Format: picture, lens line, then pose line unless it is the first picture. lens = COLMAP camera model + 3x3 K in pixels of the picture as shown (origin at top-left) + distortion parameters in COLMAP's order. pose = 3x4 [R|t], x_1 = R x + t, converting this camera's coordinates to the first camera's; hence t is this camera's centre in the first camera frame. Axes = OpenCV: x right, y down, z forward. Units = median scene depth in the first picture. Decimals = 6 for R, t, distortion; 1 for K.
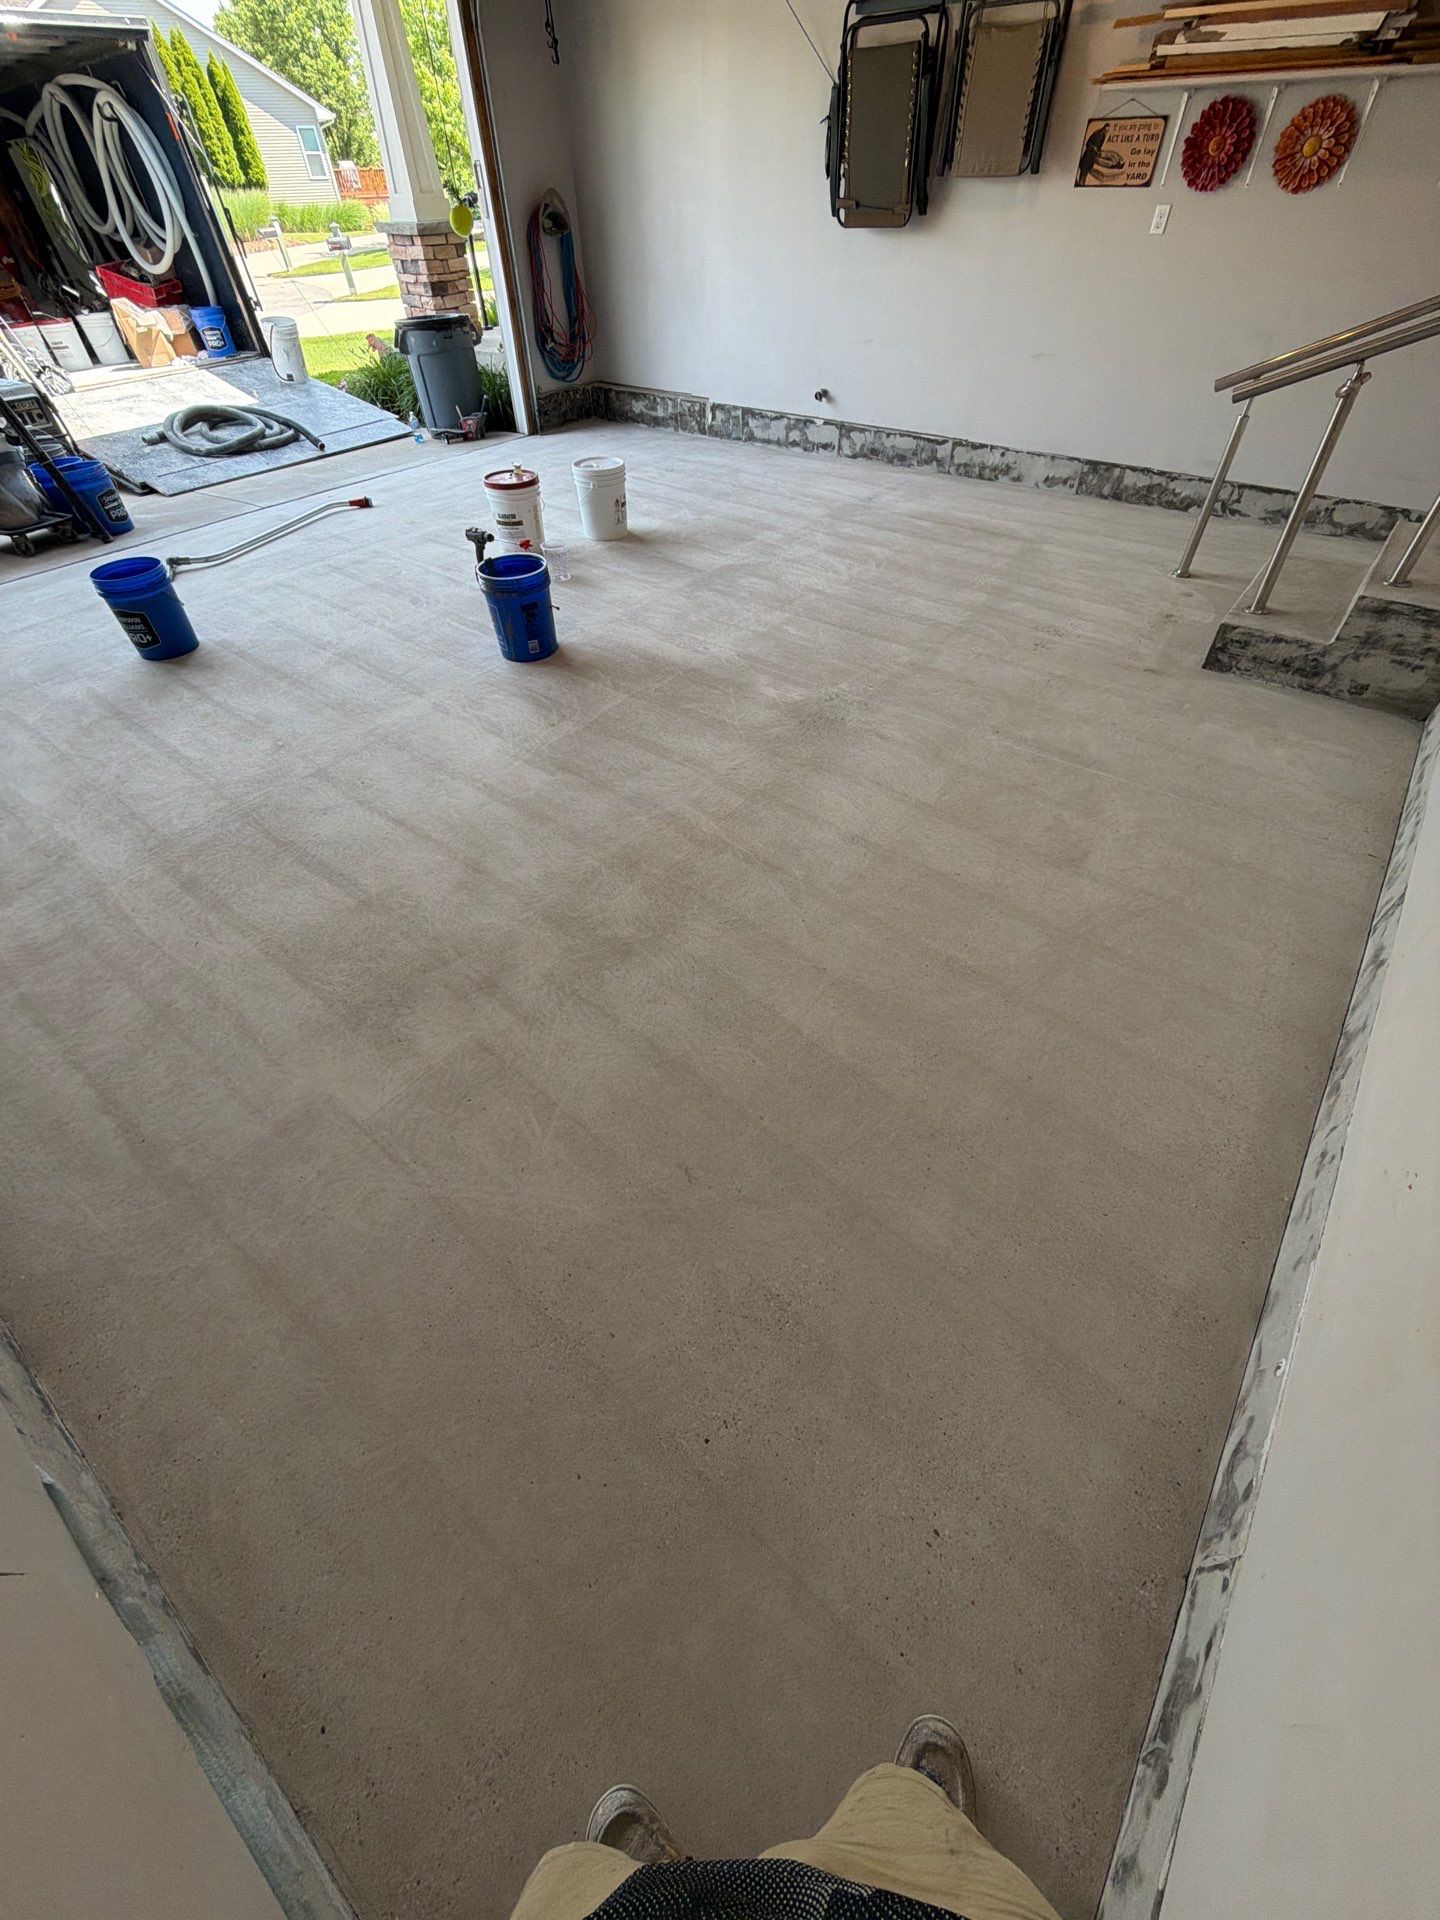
lens RADIAL K [[766.6, 0, 718.9], [0, 766.6, 957.0], [0, 0, 1]] dist [0.000431, -0.000113]
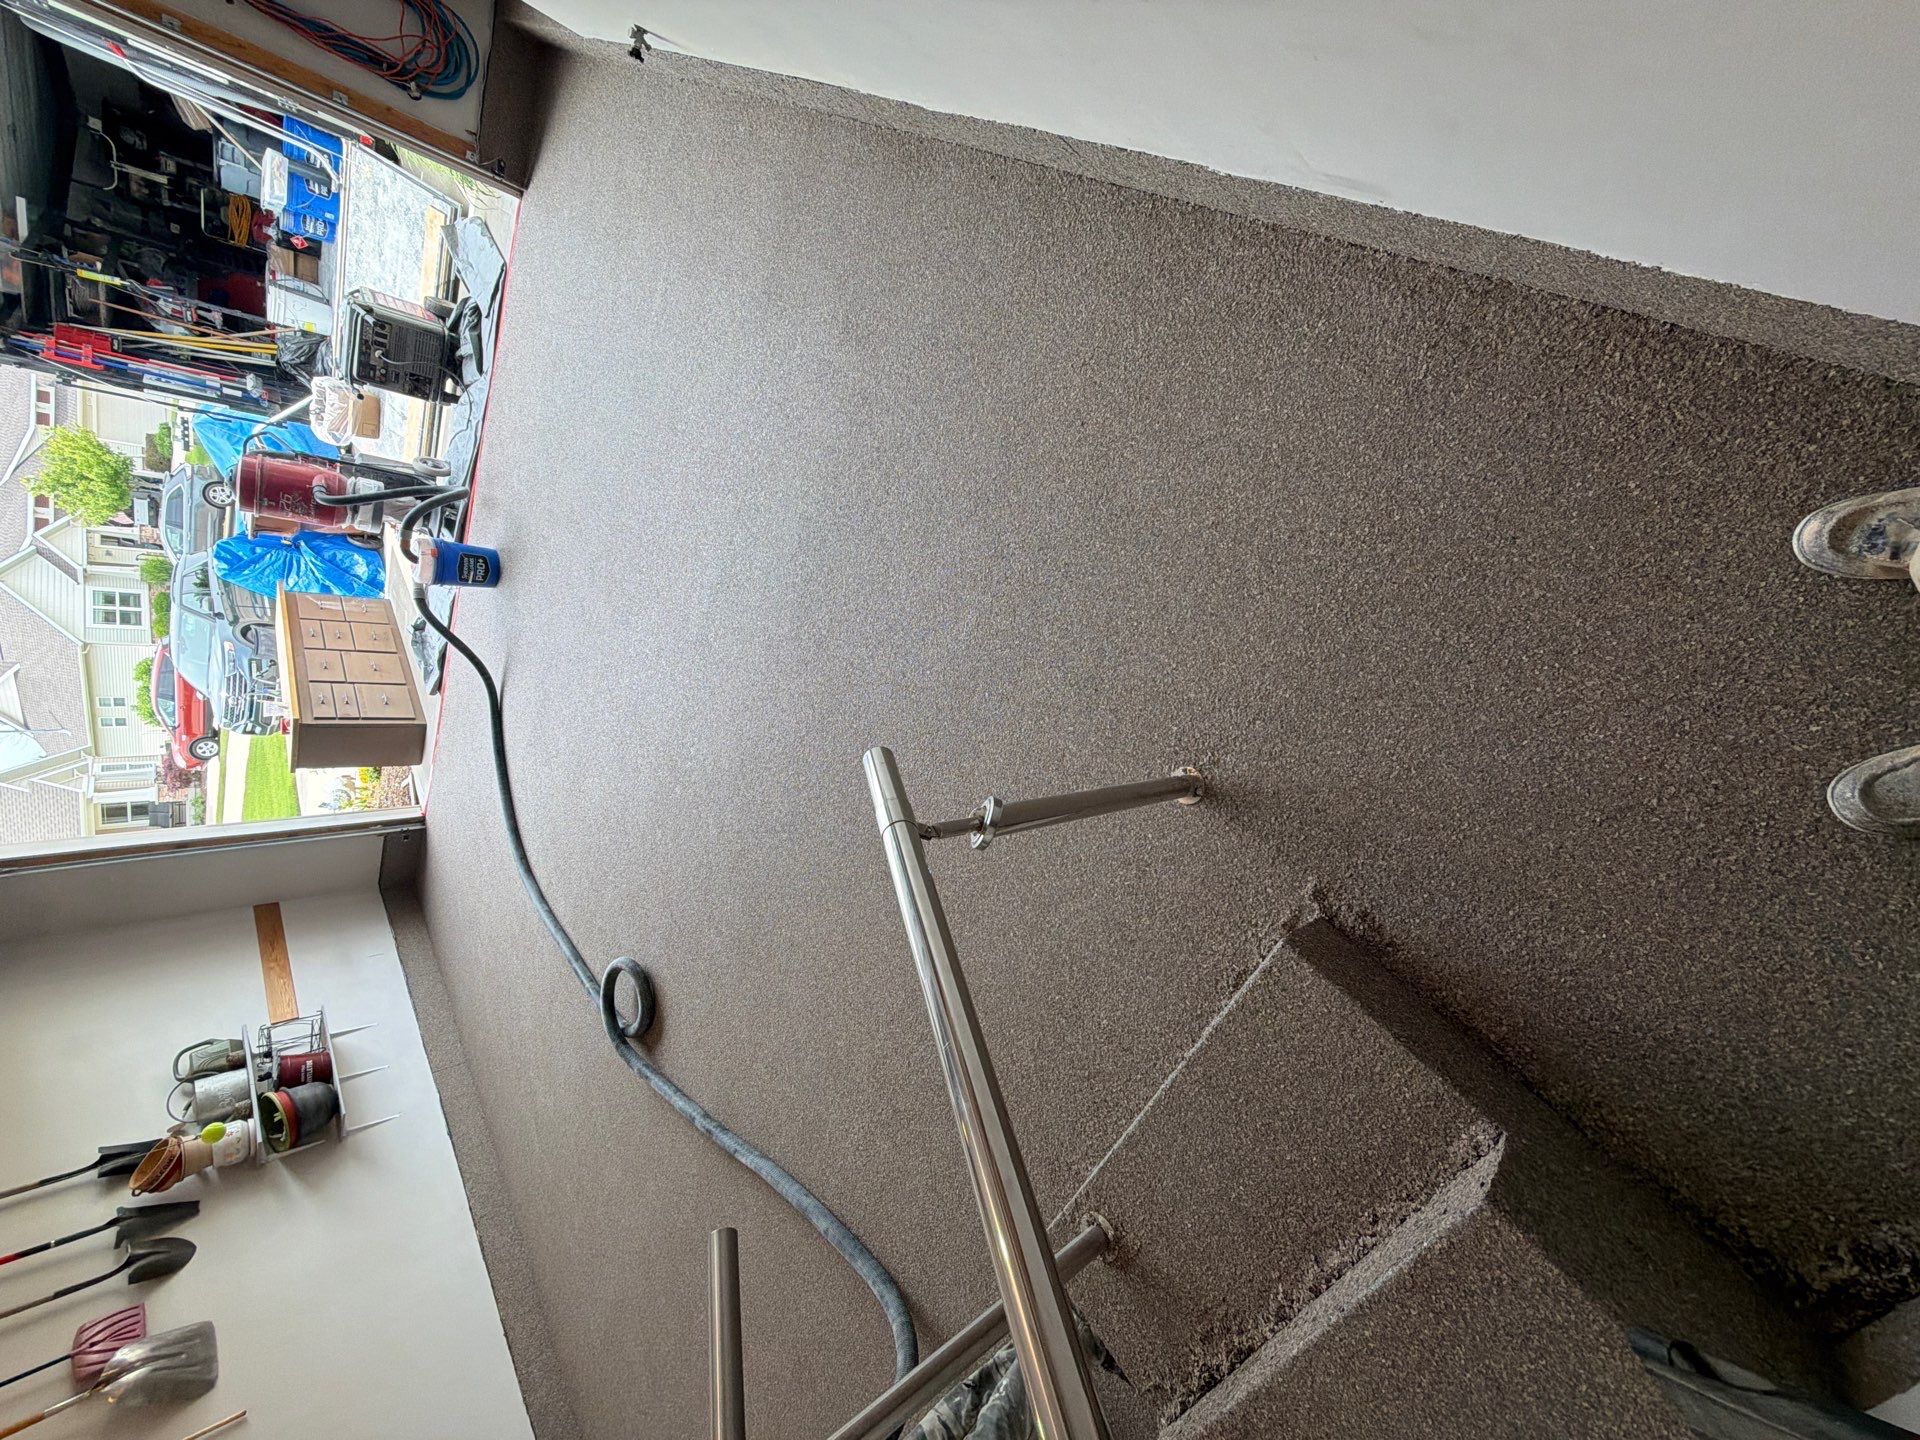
lens RADIAL K [[766.6, 0, 958.3], [0, 766.6, 720.4], [0, 0, 1]] dist [0.000431, -0.000113]
pose [[0.739161, -0.053817, -0.671375, 0.716138], [0.505206, 0.703524, 0.499821, -0.719471], [0.445430, -0.708631, 0.547207, 0.666744]]
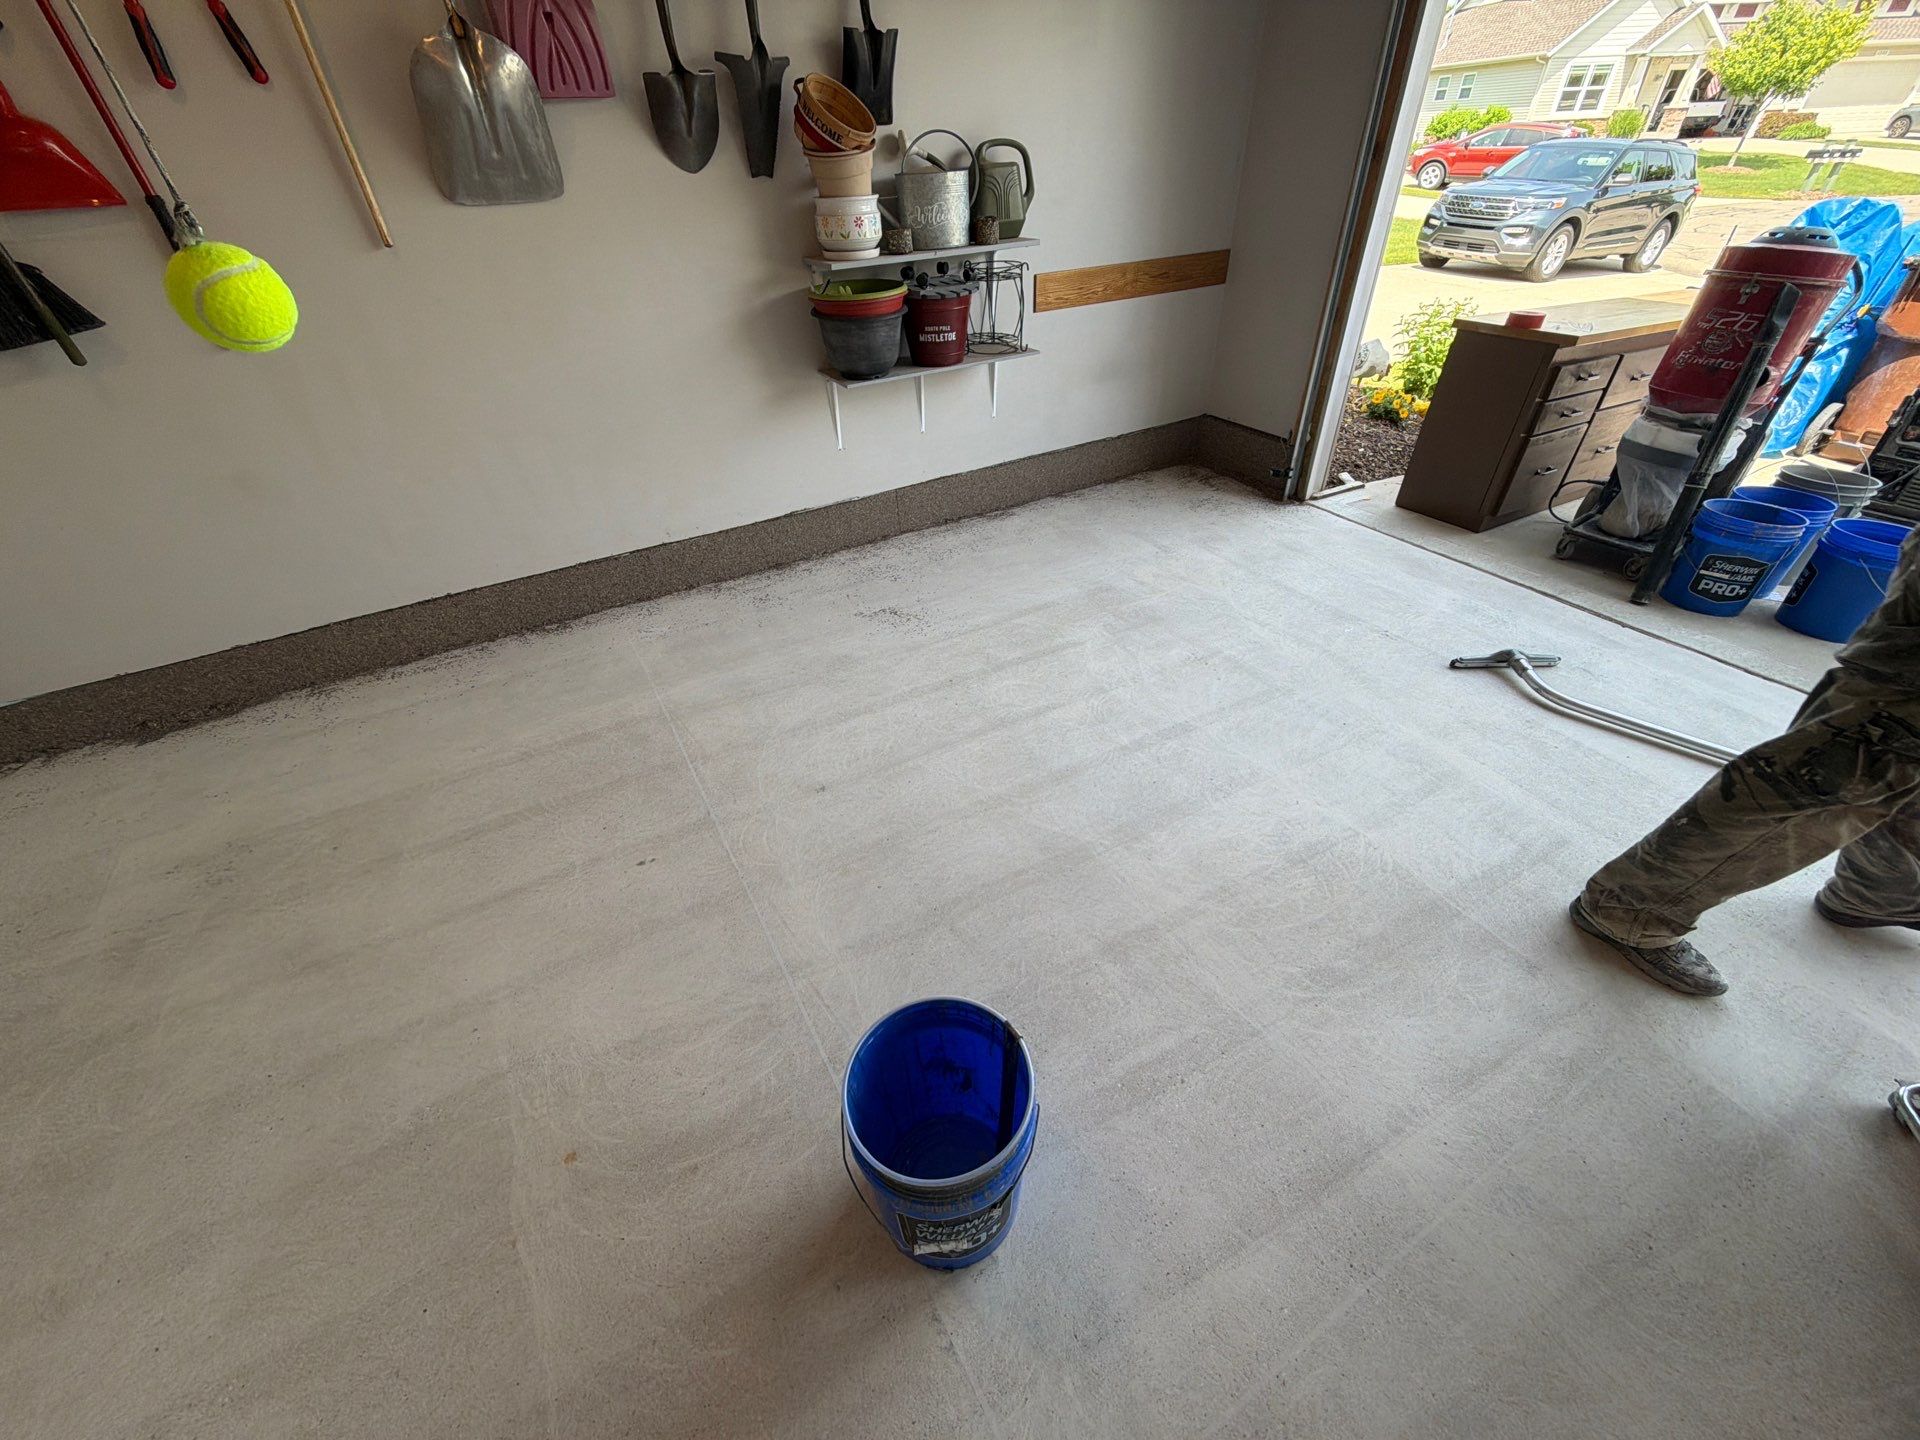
lens RADIAL K [[766.6, 0, 959.5], [0, 766.6, 718.9], [0, 0, 1]] dist [0.000431, -0.000113]
pose [[-0.376132, 0.584753, -0.718741, -0.086131], [-0.639389, 0.397611, 0.658093, -0.604163], [0.670601, 0.707085, 0.224330, 0.596584]]
